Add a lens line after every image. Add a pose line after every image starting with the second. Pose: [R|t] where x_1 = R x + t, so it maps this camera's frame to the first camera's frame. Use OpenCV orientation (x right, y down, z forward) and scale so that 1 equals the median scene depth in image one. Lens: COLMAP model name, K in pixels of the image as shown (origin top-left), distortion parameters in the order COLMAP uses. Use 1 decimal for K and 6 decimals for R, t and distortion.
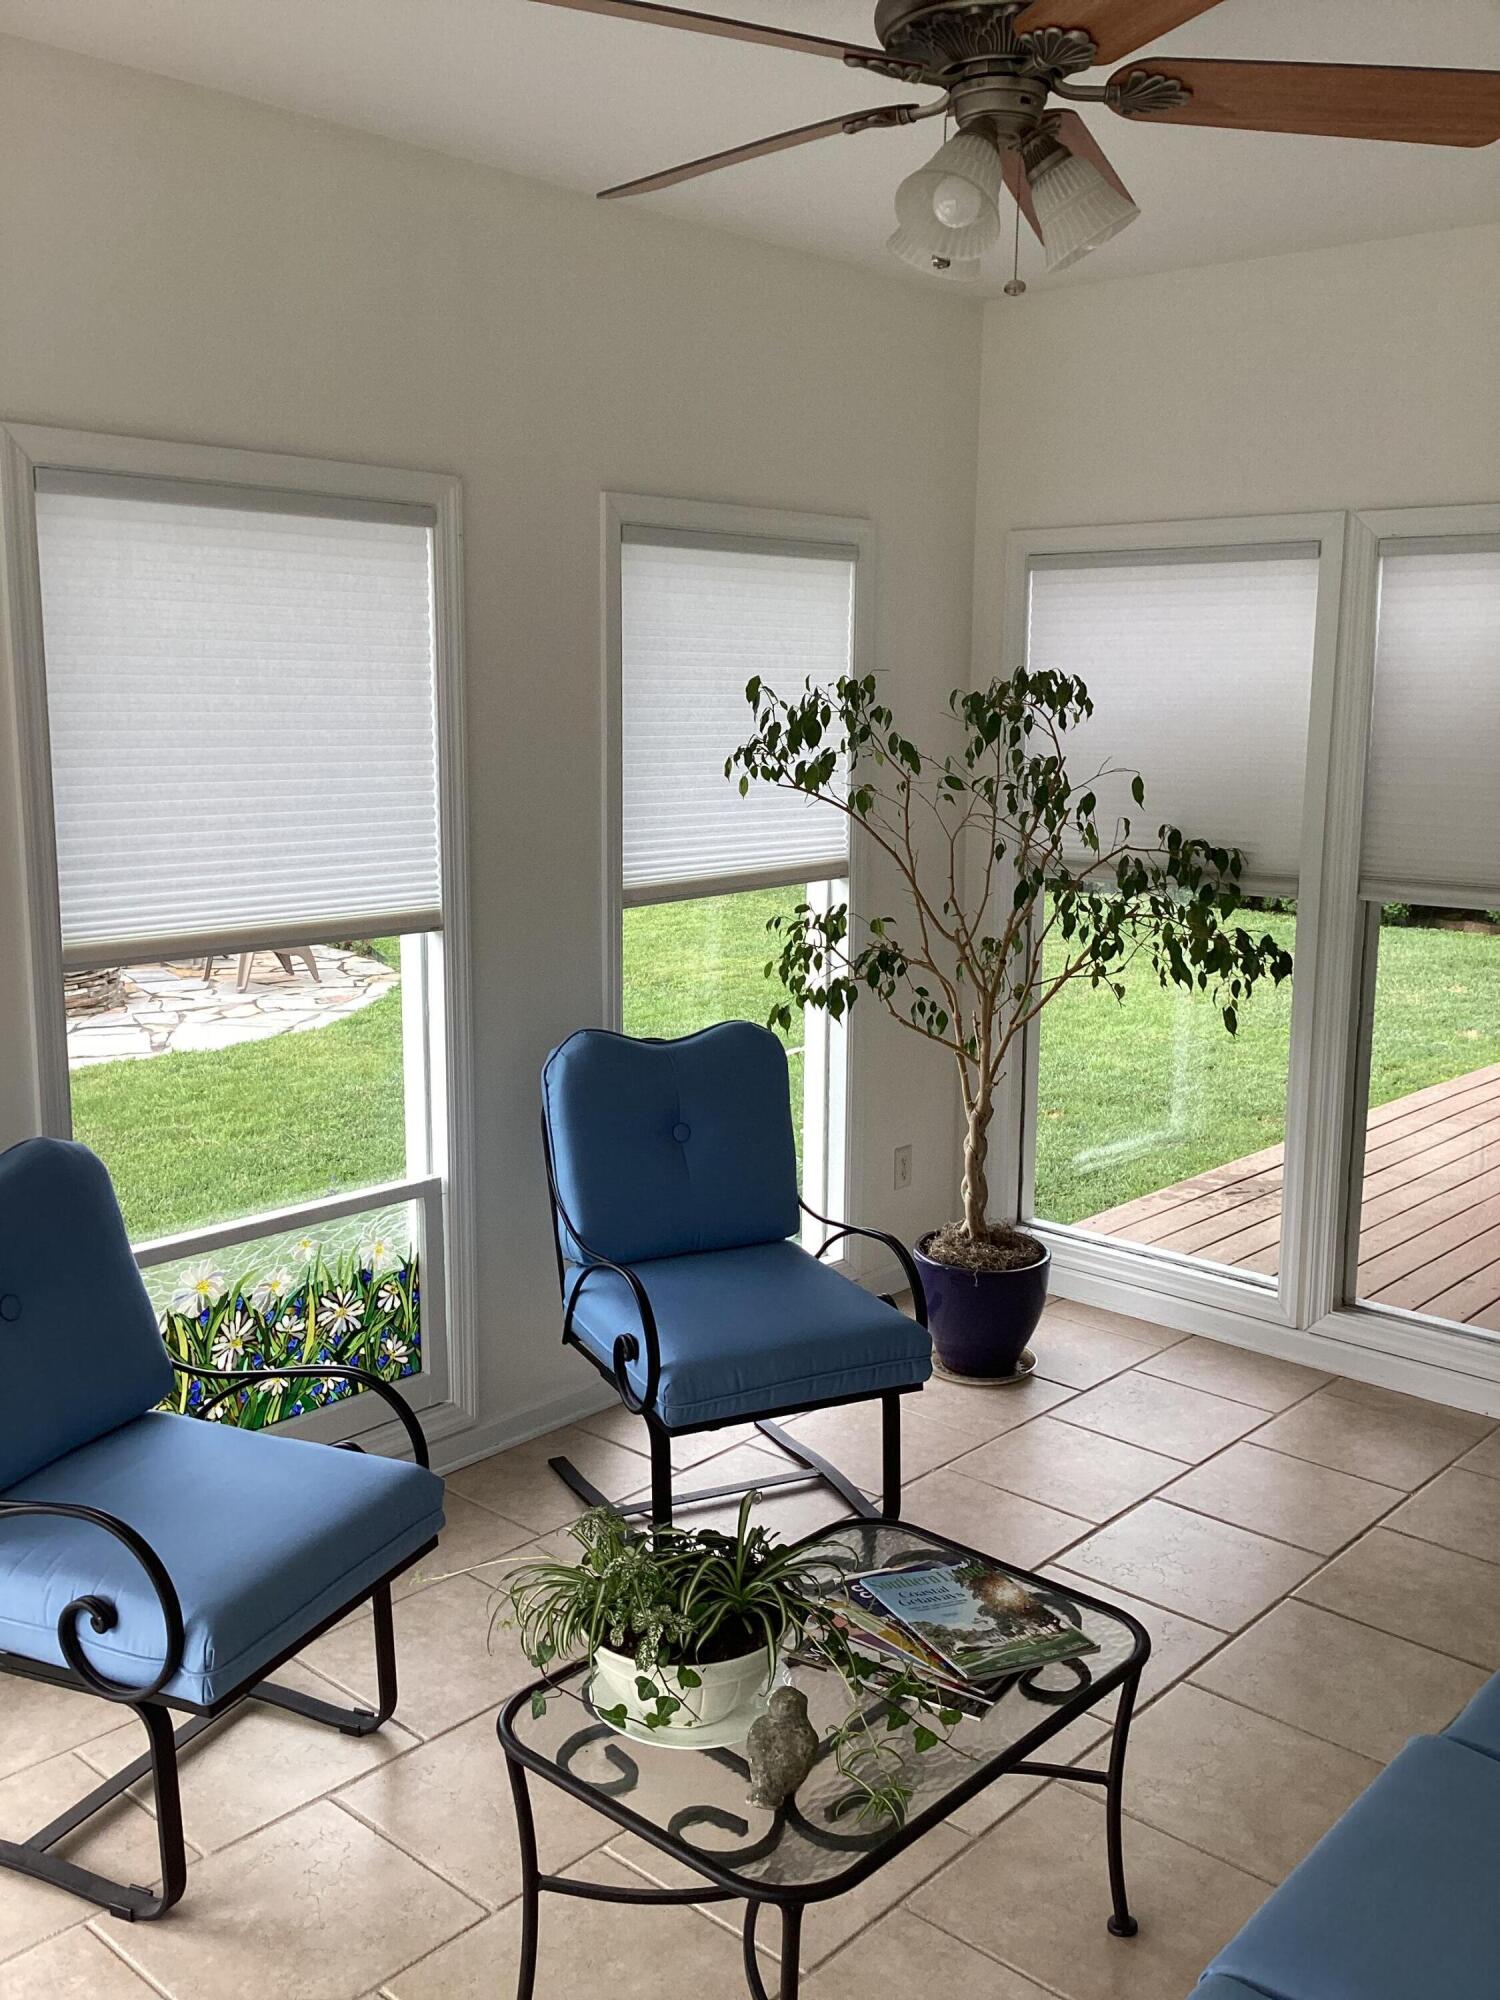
lens RADIAL K [[1811.2, 0, 747.1], [0, 1811.2, 1011.0], [0, 0, 1]] dist [0.077280, 0.000000]
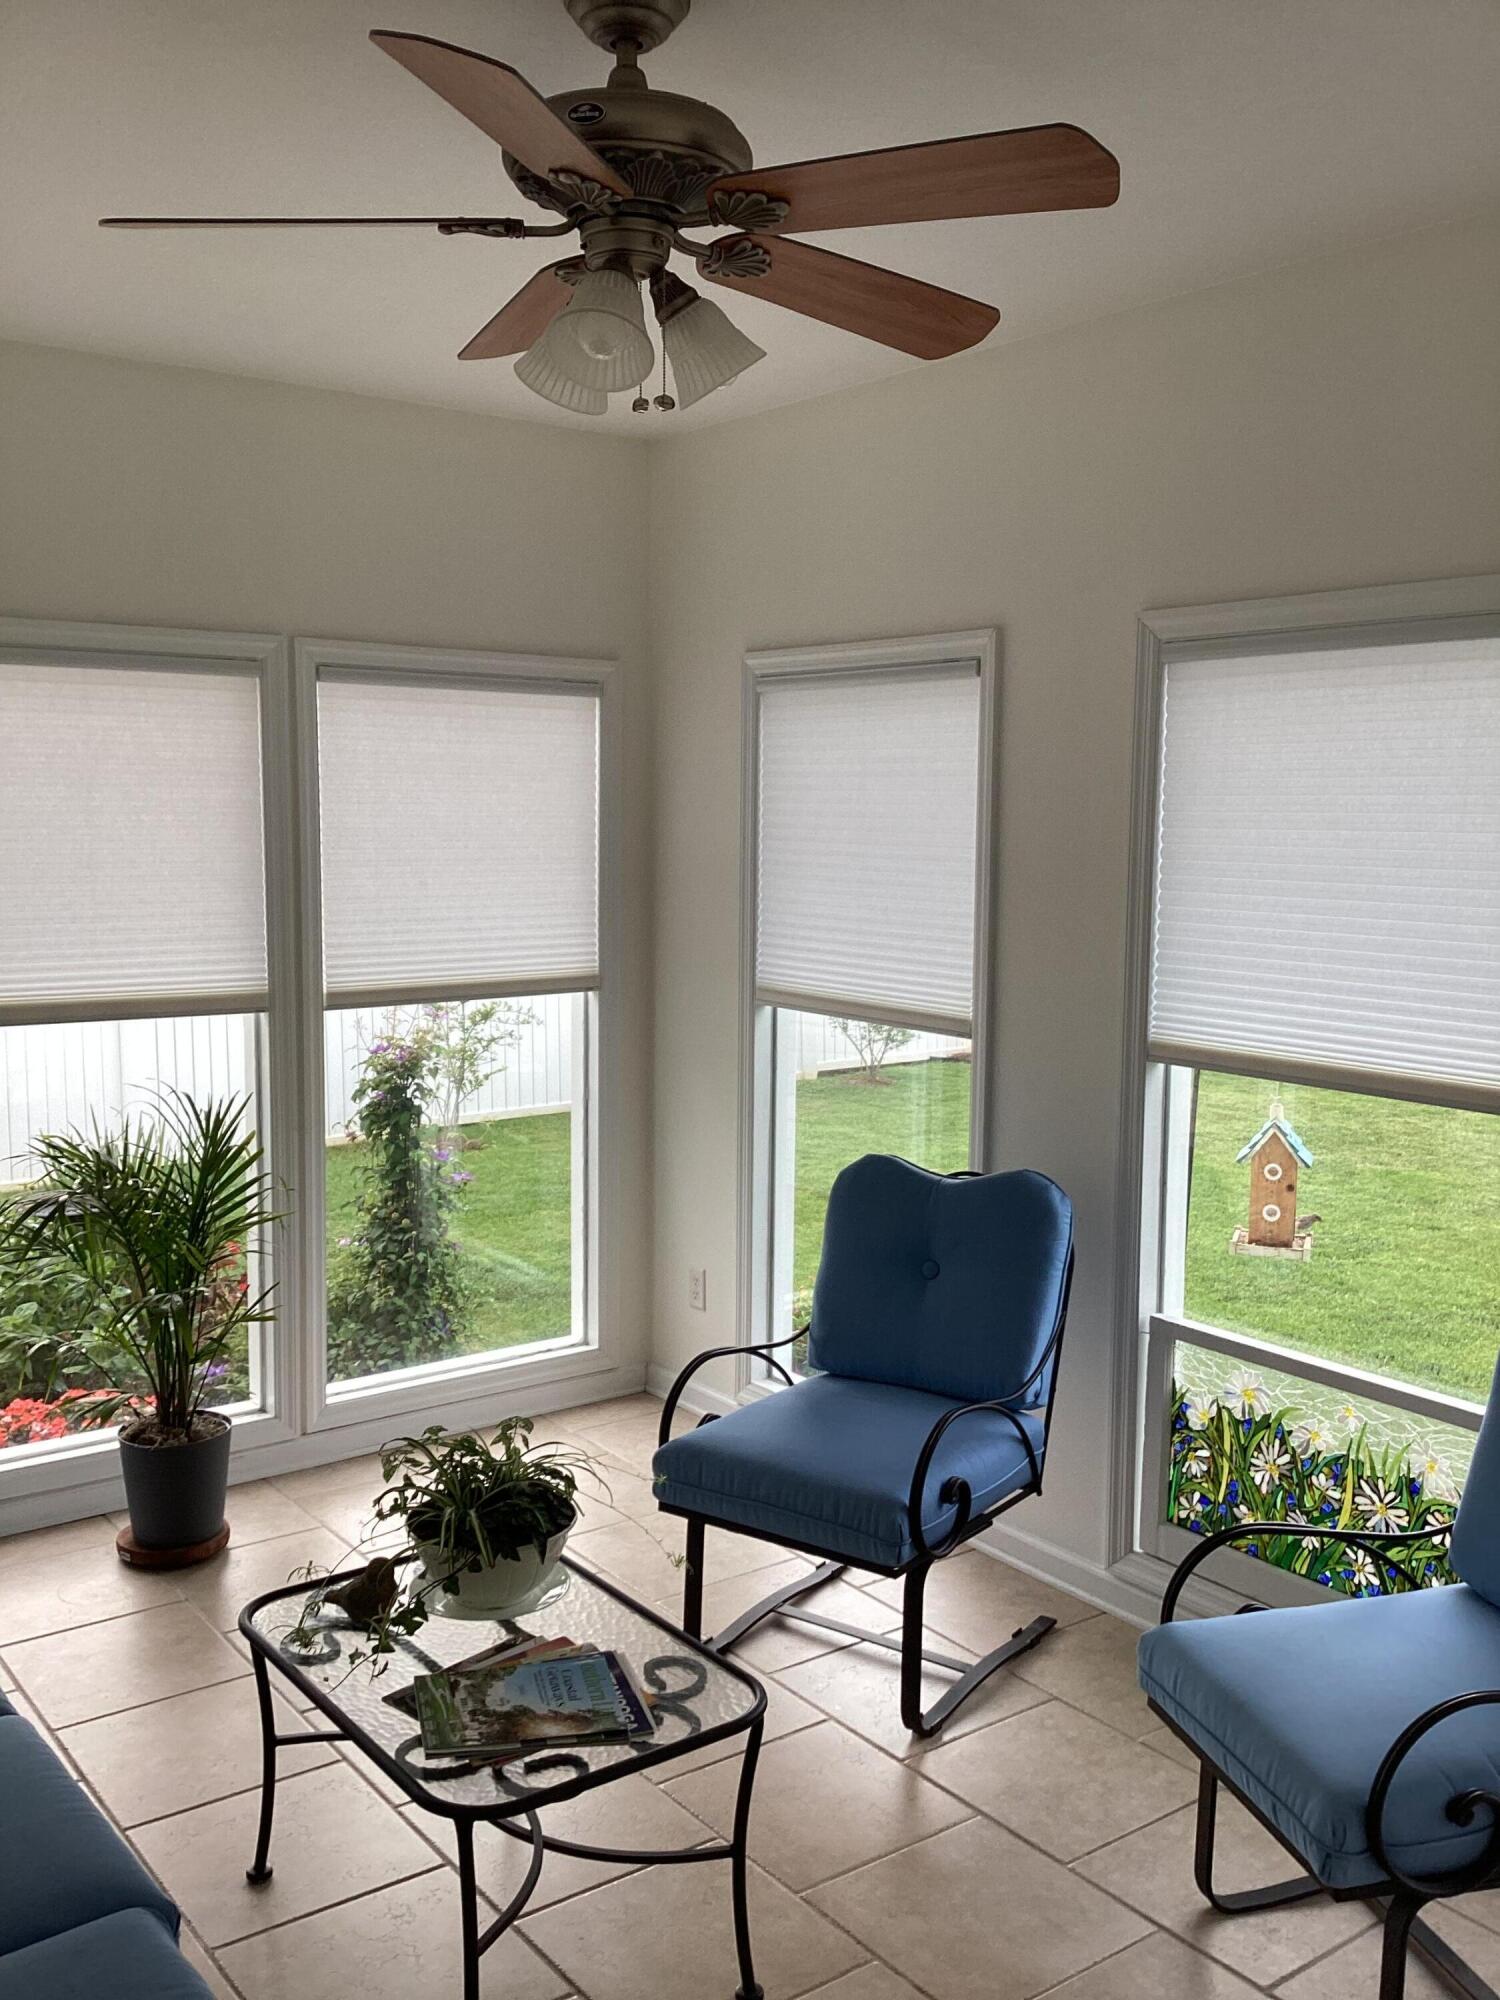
lens RADIAL K [[1811.2, 0, 747.7], [0, 1811.2, 988.4], [0, 0, 1]] dist [0.077280, 0.000000]
pose [[-0.175966, 0.095375, -0.979765, 0.732028], [-0.178686, 0.975666, 0.127068, -0.151995], [0.968043, 0.197430, -0.154642, 0.825757]]
